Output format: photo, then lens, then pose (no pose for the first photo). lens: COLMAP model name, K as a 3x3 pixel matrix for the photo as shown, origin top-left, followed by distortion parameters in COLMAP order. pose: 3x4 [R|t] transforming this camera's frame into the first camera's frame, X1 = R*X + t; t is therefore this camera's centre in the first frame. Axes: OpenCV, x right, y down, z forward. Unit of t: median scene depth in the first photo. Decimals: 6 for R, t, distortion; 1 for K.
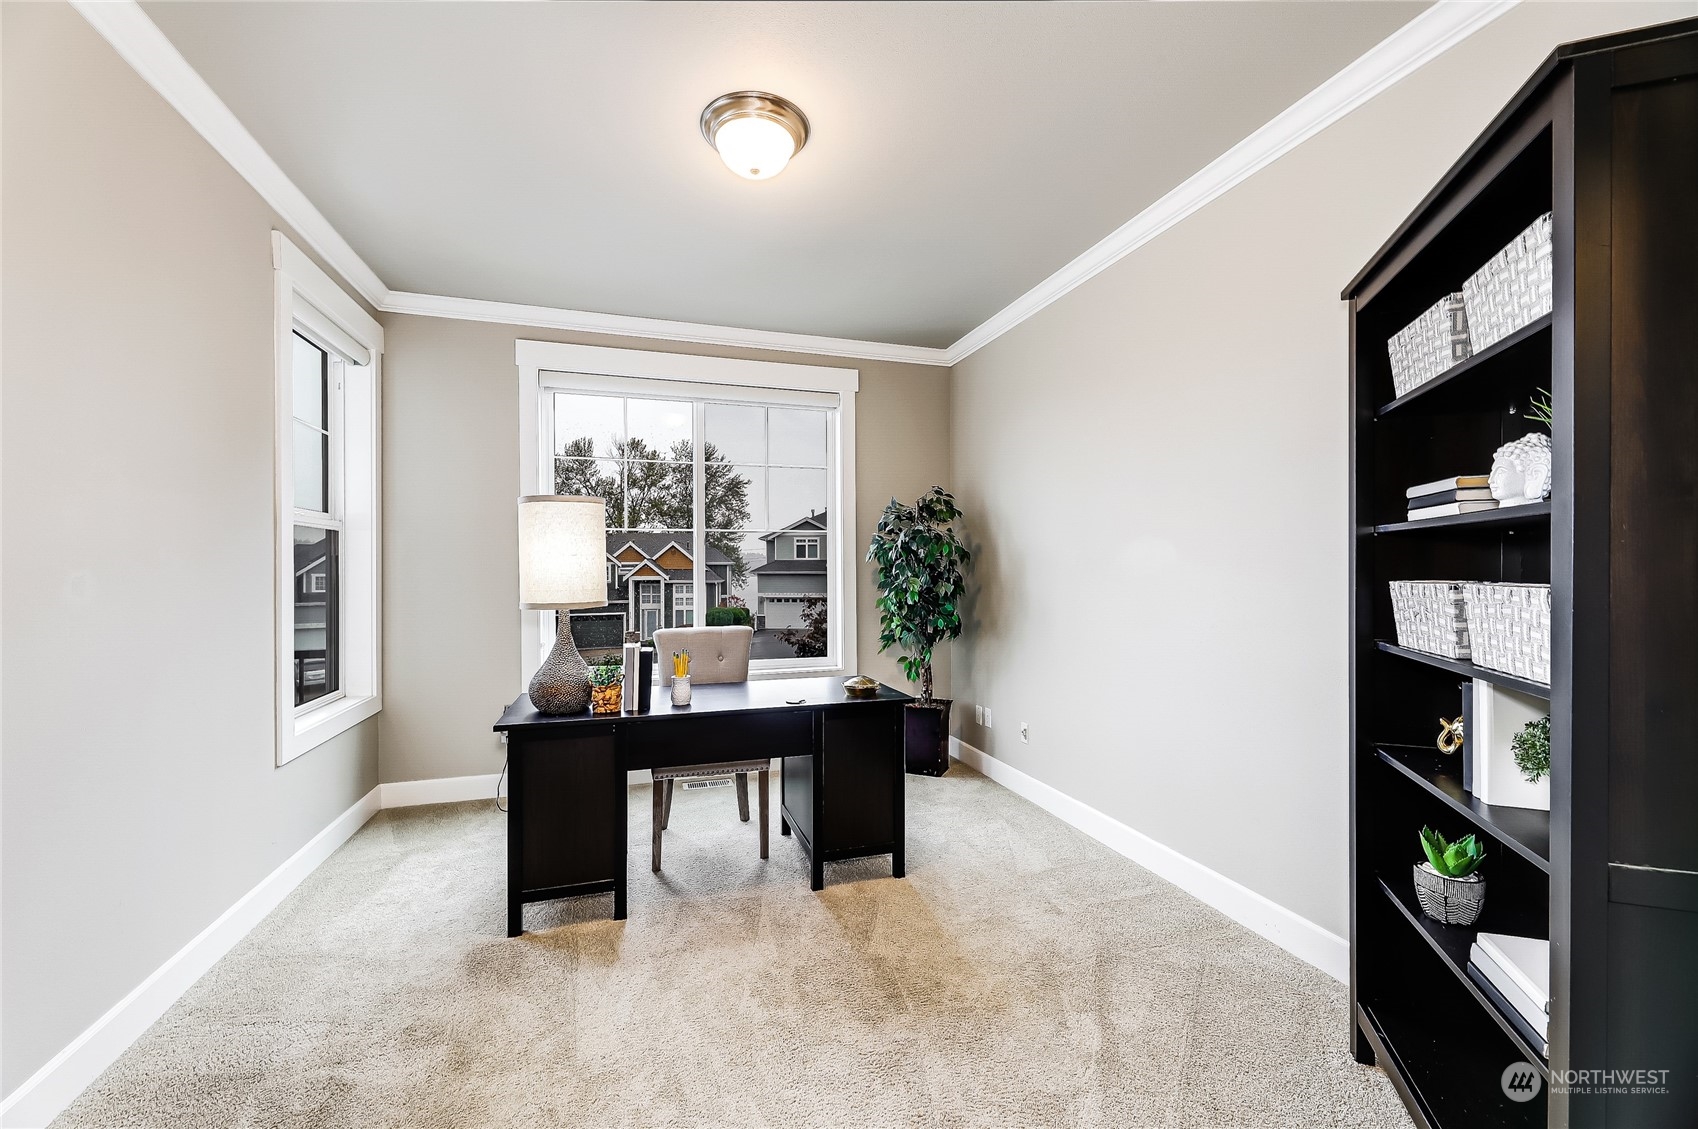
lens RADIAL K [[696.0, 0, 852.5], [0, 696.0, 572.2], [0, 0, 1]] dist [-0.000950, 0.000643]
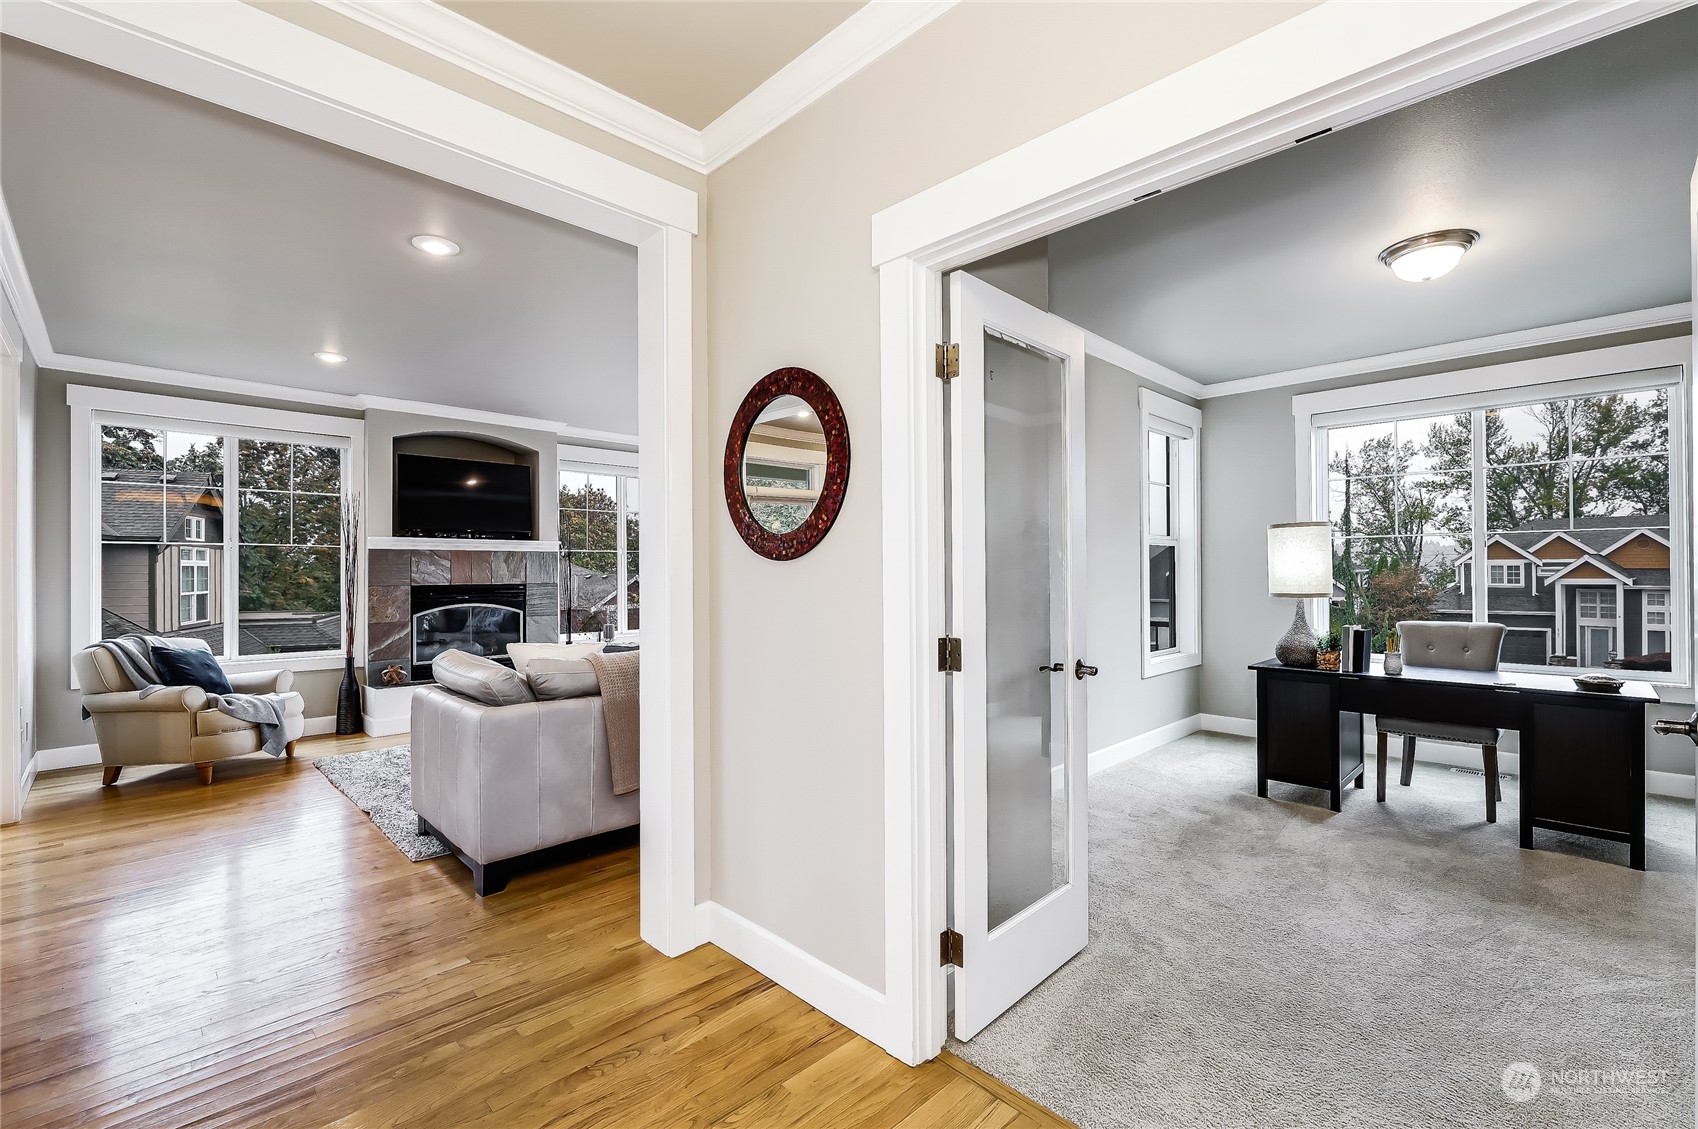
lens RADIAL K [[764.0, 0, 846.9], [0, 764.0, 562.2], [0, 0, 1]] dist [-0.002632, 0.001834]
pose [[0.478282, -0.009113, -0.878159, 0.417464], [-0.002716, 0.999926, -0.011856, -0.000357], [0.878202, 0.008055, 0.478222, -0.474423]]
